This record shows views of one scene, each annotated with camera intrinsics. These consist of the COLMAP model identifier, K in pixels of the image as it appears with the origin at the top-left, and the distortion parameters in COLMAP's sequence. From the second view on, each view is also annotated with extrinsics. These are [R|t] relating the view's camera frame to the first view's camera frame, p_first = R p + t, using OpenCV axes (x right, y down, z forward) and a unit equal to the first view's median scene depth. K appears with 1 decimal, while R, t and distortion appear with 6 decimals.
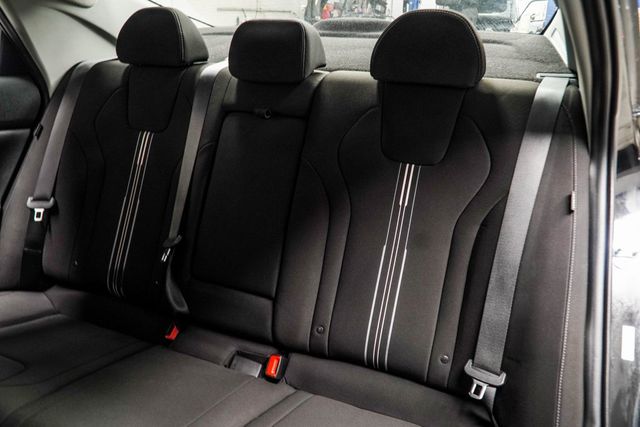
lens RADIAL K [[517.1, 0, 319.4], [0, 517.1, 216.9], [0, 0, 1]] dist [-0.017780, -0.005989]
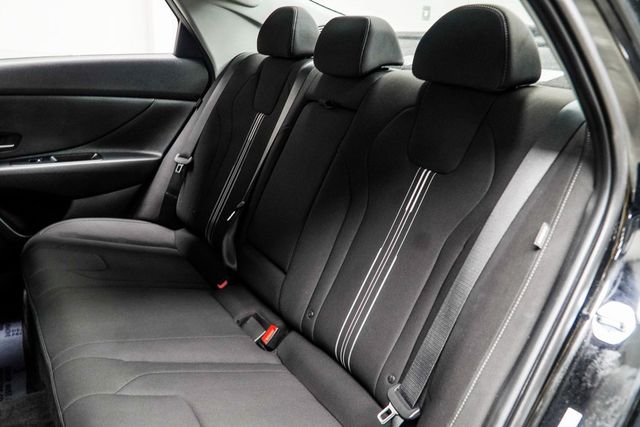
lens RADIAL K [[517.1, 0, 282.8], [0, 517.1, 207.2], [0, 0, 1]] dist [-0.017780, -0.005989]
pose [[0.825509, 0.205931, -0.525479, 0.402688], [-0.226462, 0.973678, 0.025813, -0.001353], [0.516963, 0.097692, 0.850415, 0.071535]]
